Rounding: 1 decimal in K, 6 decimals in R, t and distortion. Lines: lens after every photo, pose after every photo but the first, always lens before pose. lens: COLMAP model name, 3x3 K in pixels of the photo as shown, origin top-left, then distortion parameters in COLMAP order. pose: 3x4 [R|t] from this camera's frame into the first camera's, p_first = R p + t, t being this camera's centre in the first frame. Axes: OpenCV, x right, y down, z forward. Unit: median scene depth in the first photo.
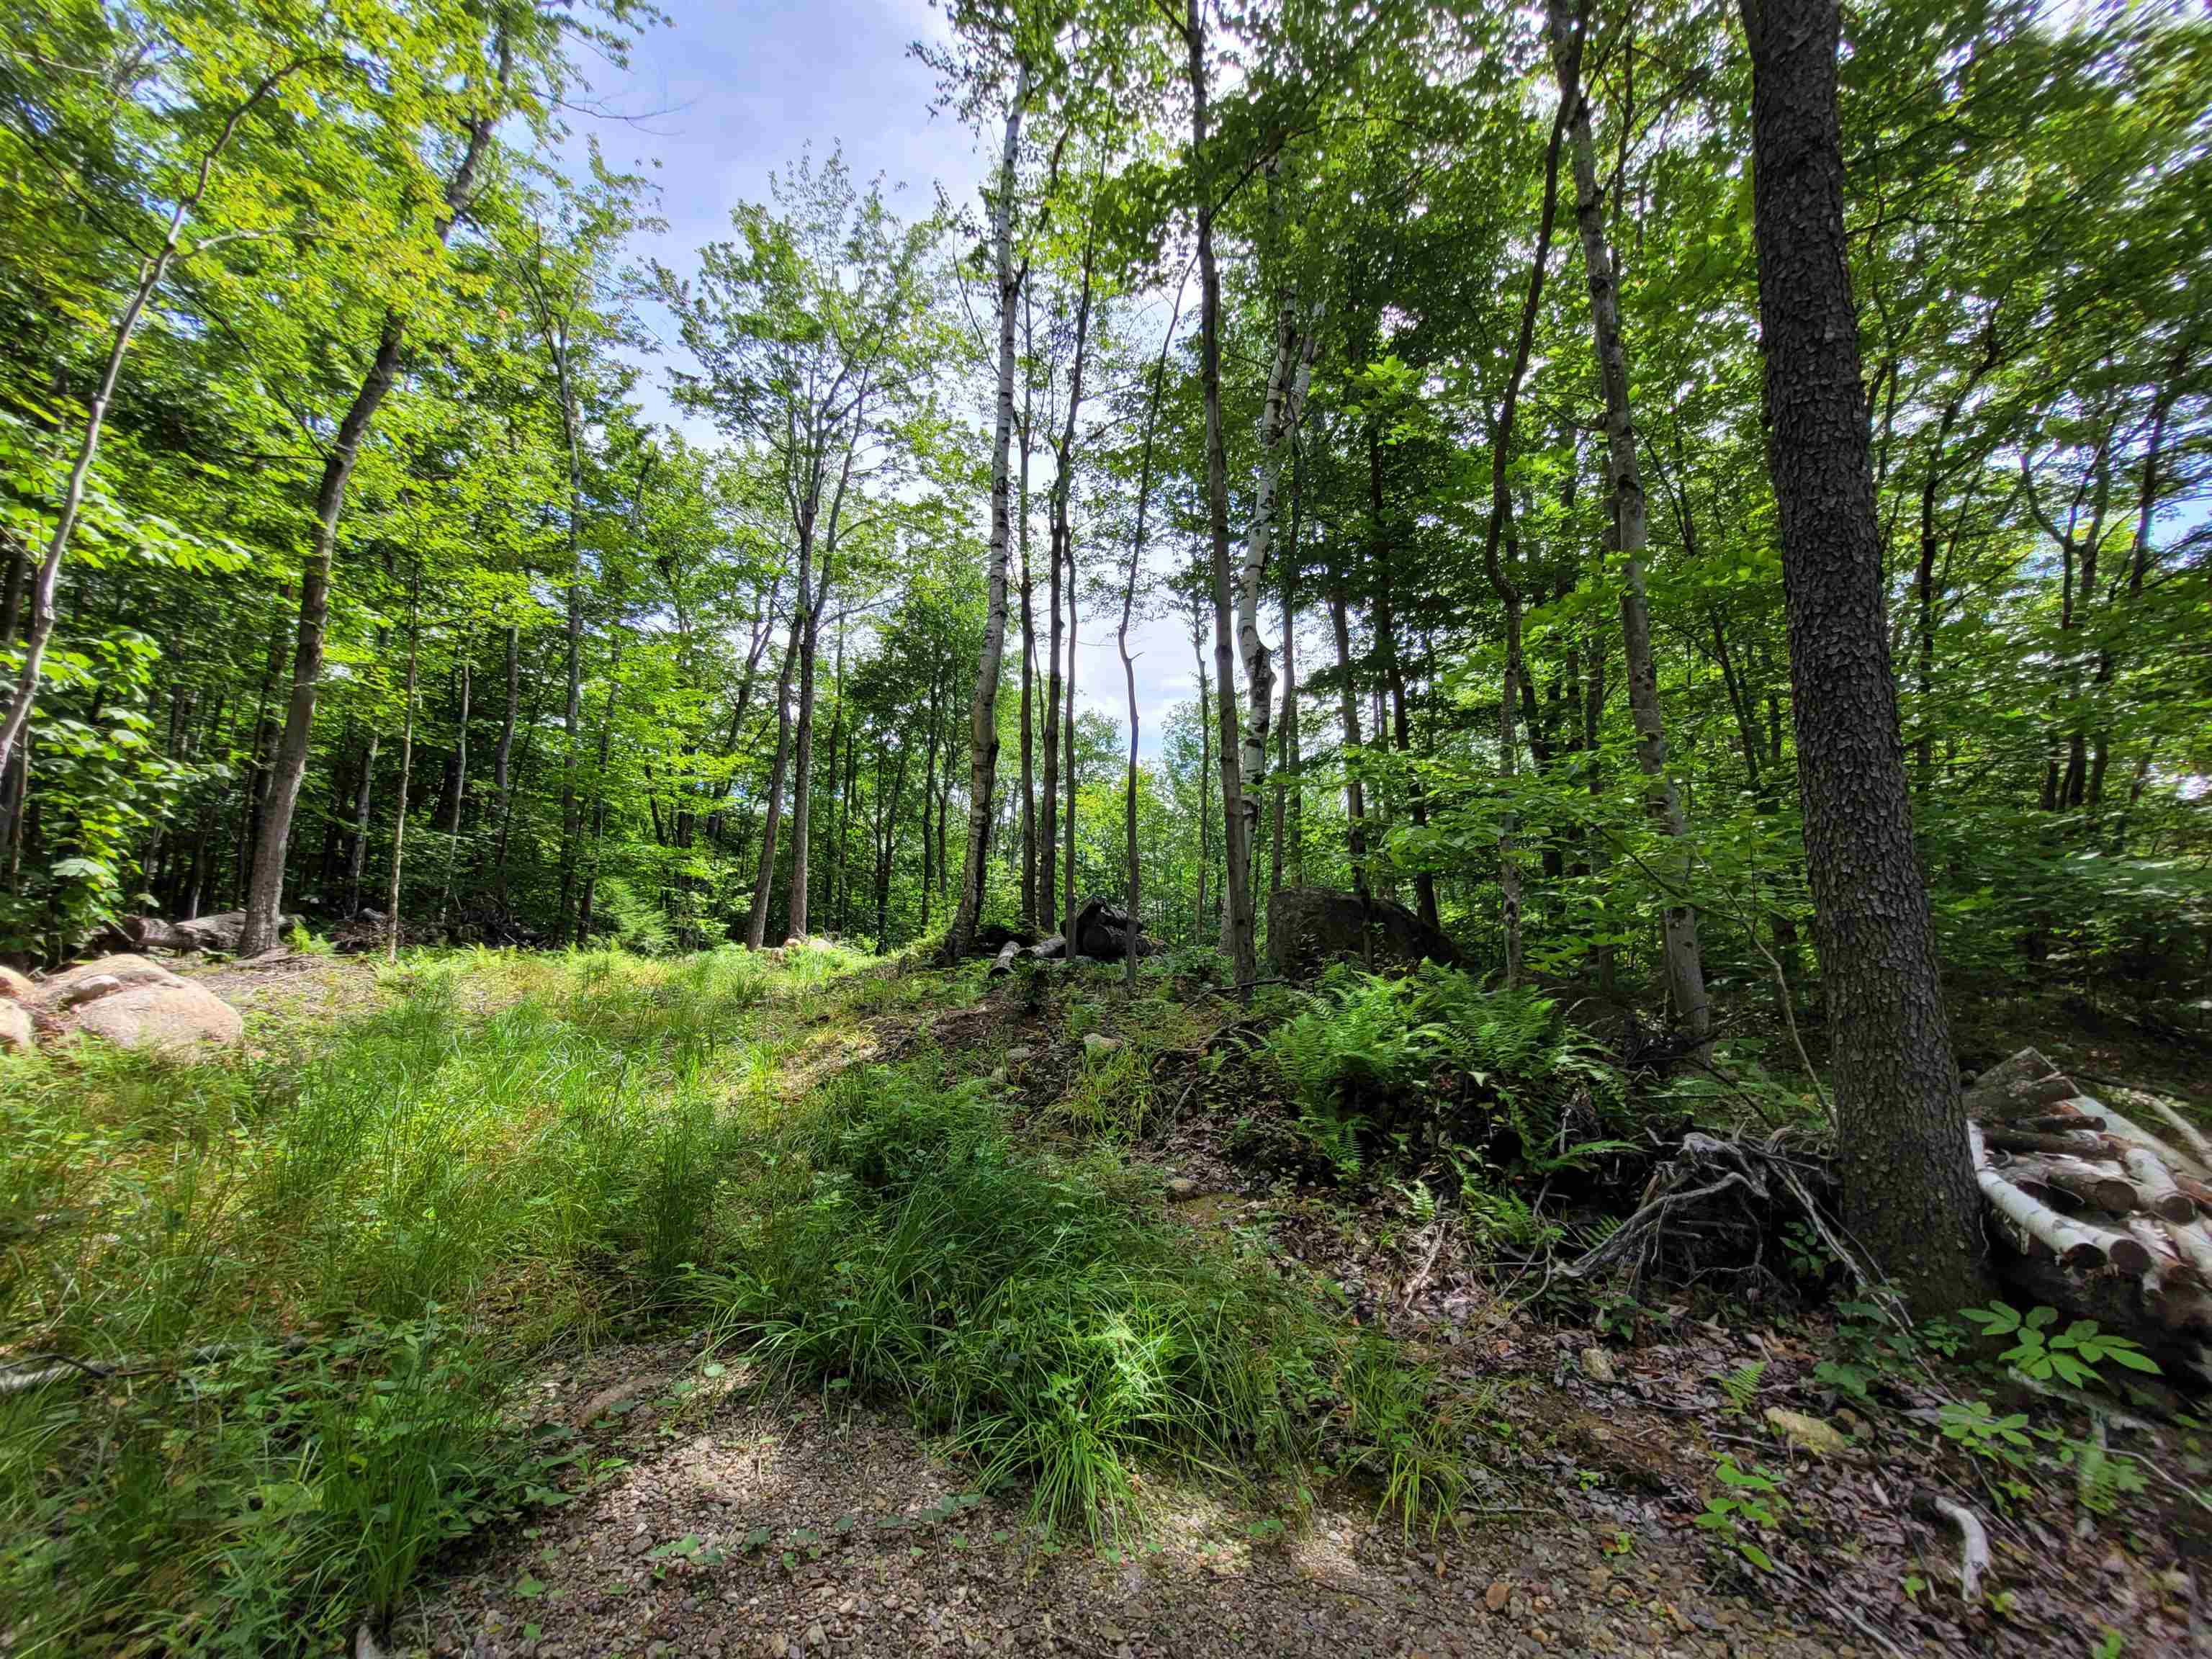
lens RADIAL K [[872.5, 0, 1113.6], [0, 872.5, 843.3], [0, 0, 1]] dist [0.002372, -0.000217]
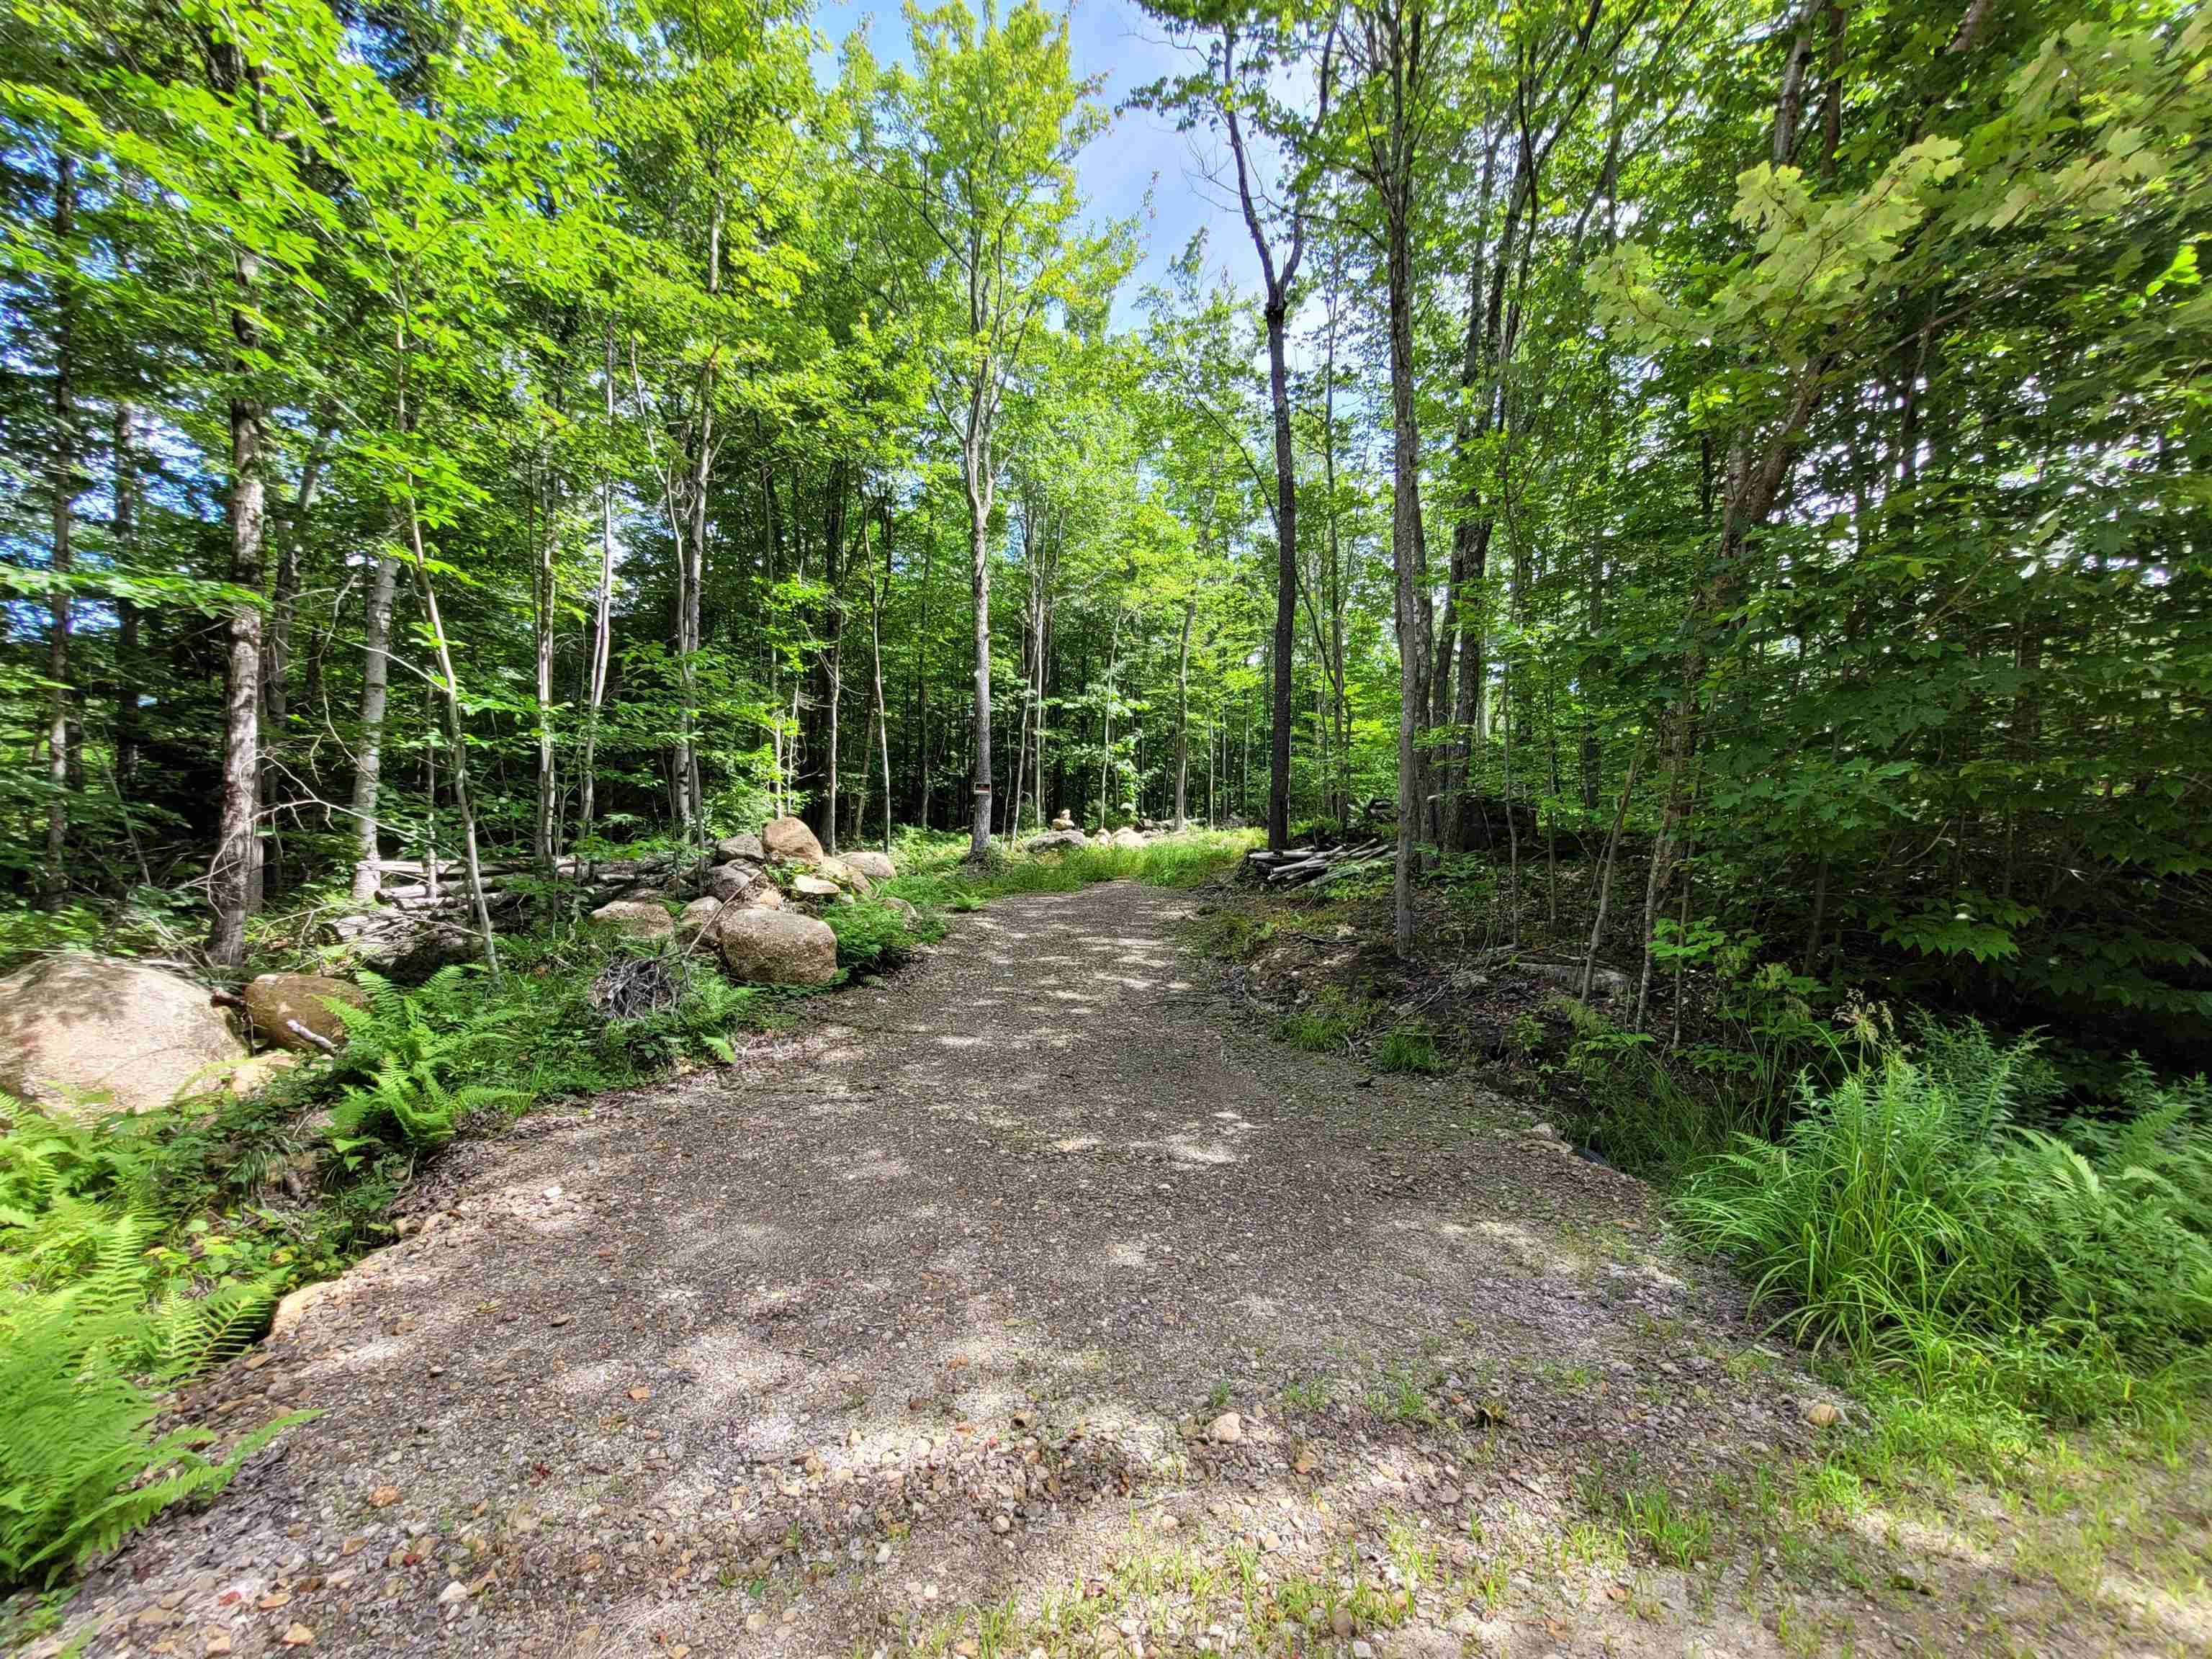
lens RADIAL K [[951.6, 0, 1103.9], [0, 951.6, 856.8], [0, 0, 1]] dist [0.014955, -0.000117]
pose [[0.511395, -0.008559, -0.859303, 1.804182], [0.117444, 0.991264, 0.060020, -0.004781], [0.851283, -0.131614, 0.507932, -0.919380]]
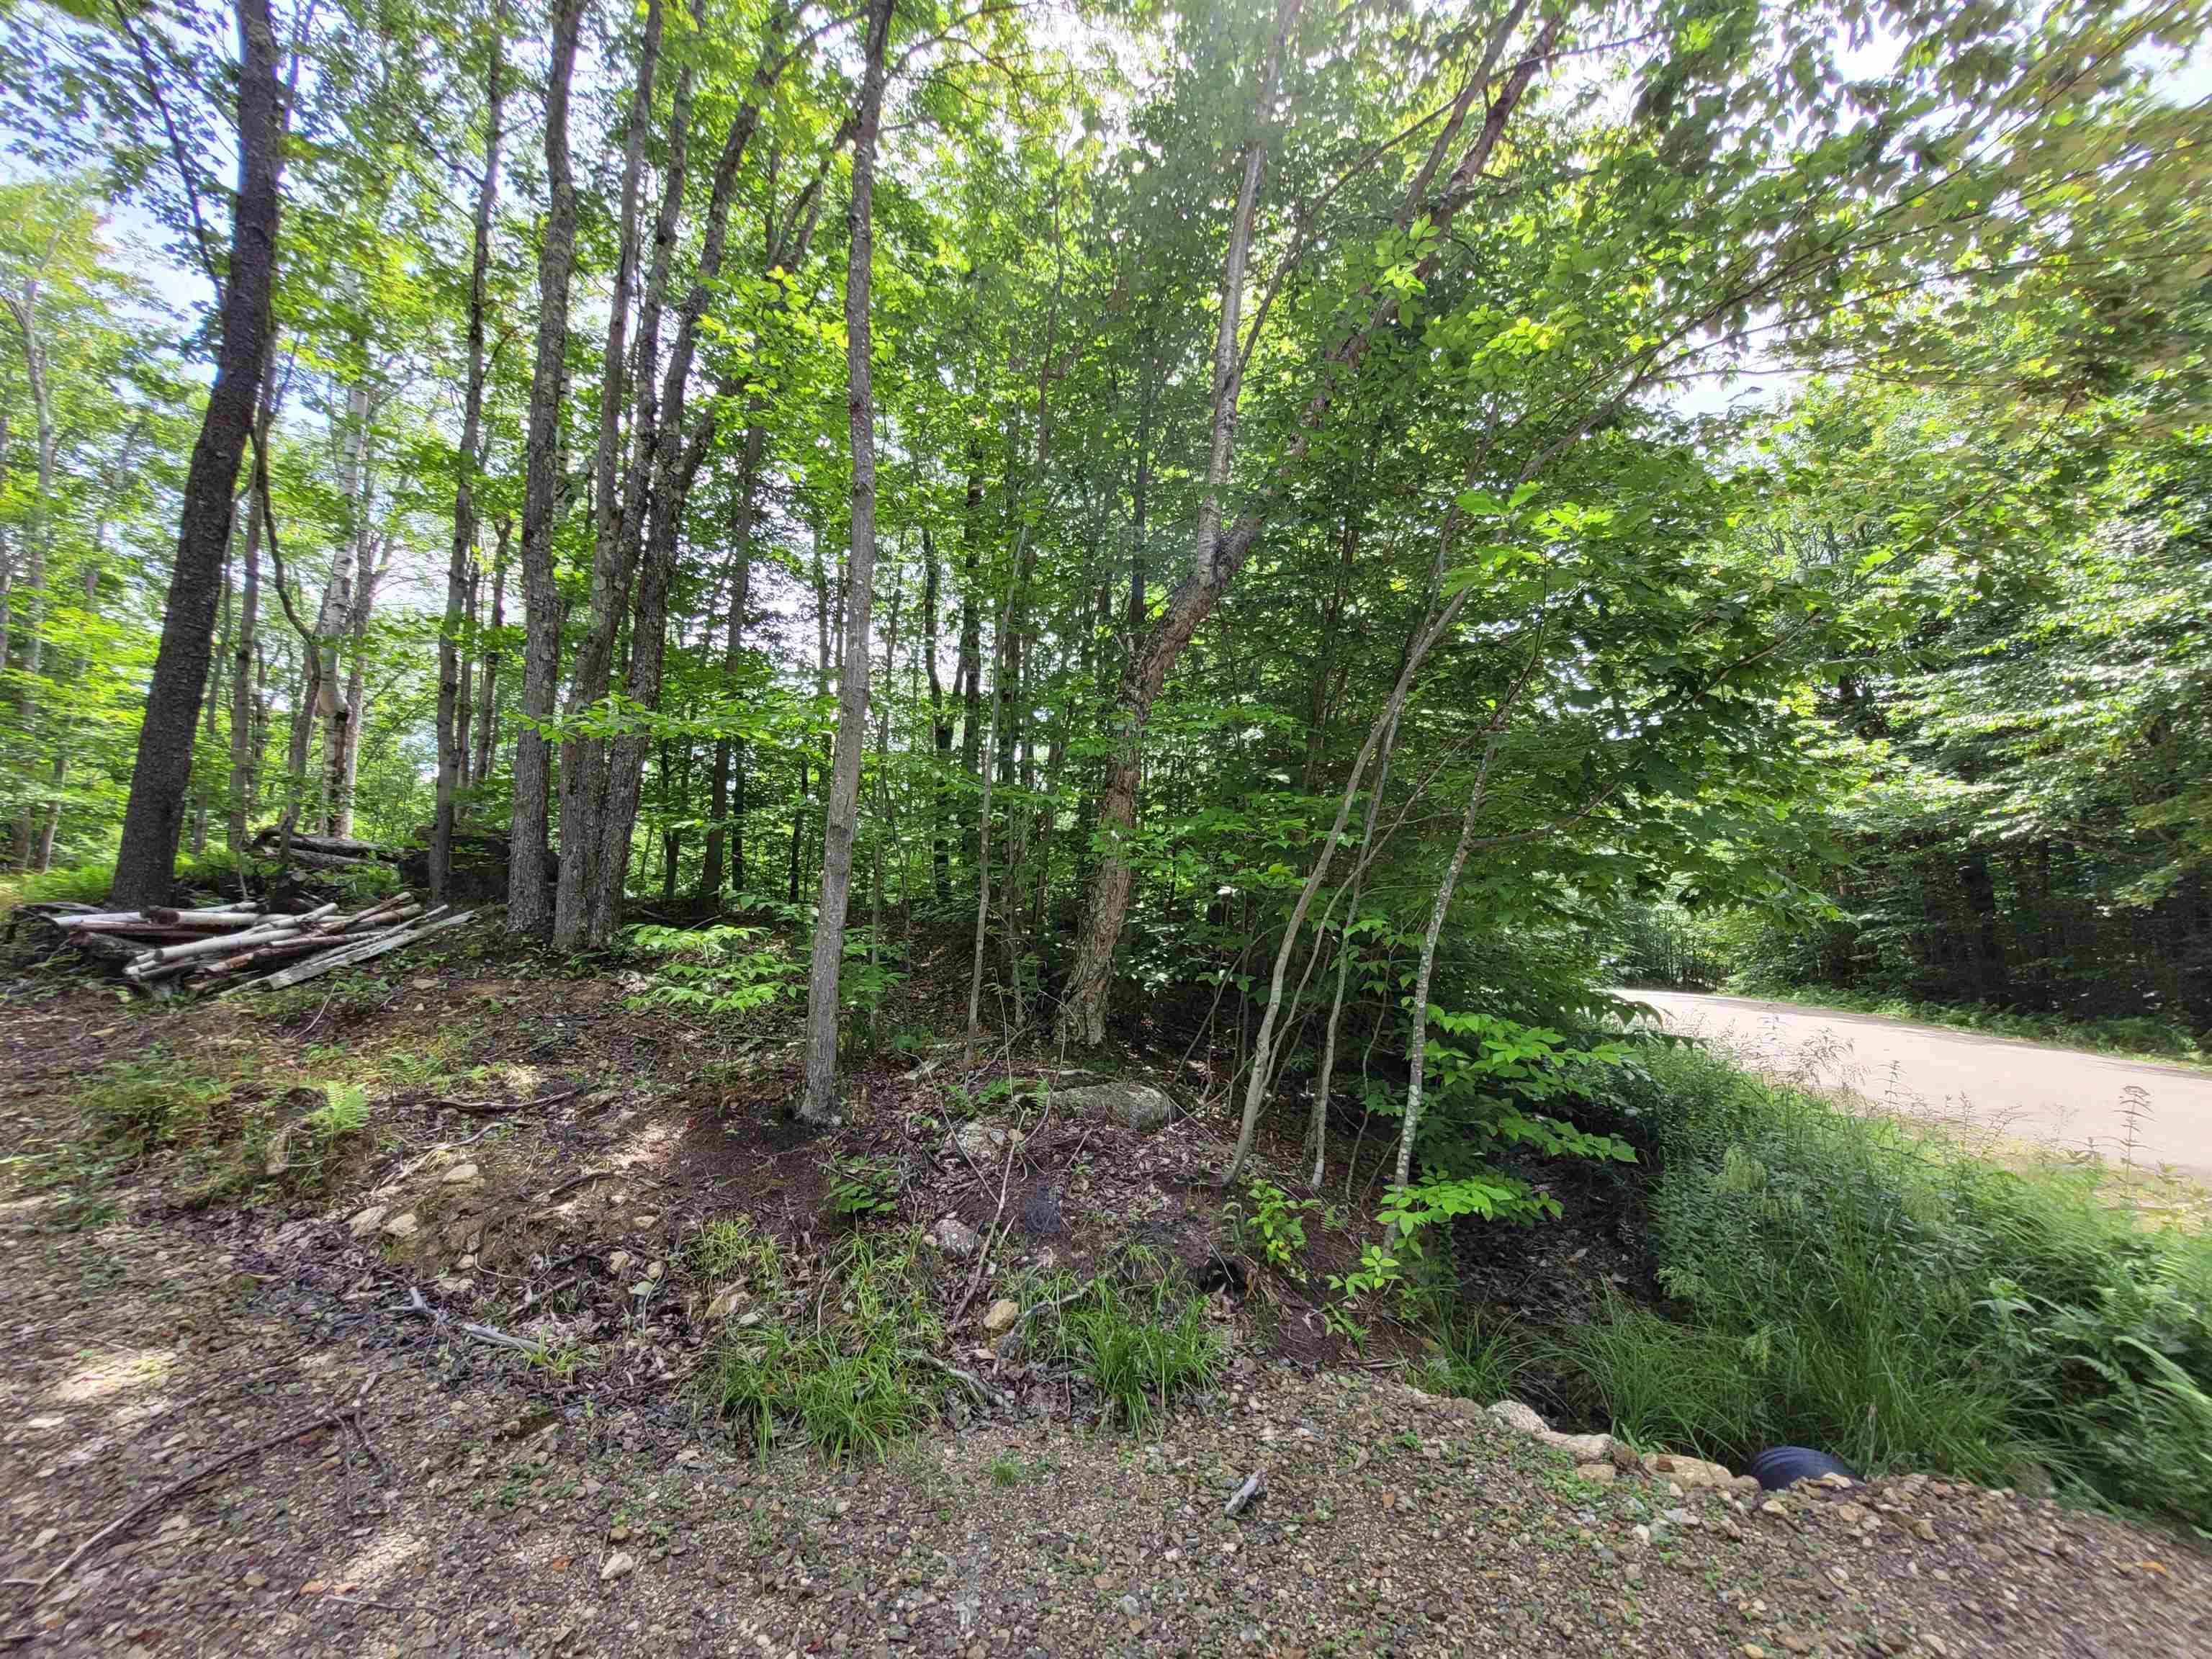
lens RADIAL K [[872.5, 0, 1120.7], [0, 872.5, 839.0], [0, 0, 1]] dist [0.002372, -0.000217]
pose [[0.984691, 0.008988, 0.174075, 1.058521], [-0.013076, 0.999665, 0.022351, 0.045152], [-0.173816, -0.024285, 0.984479, -0.583416]]
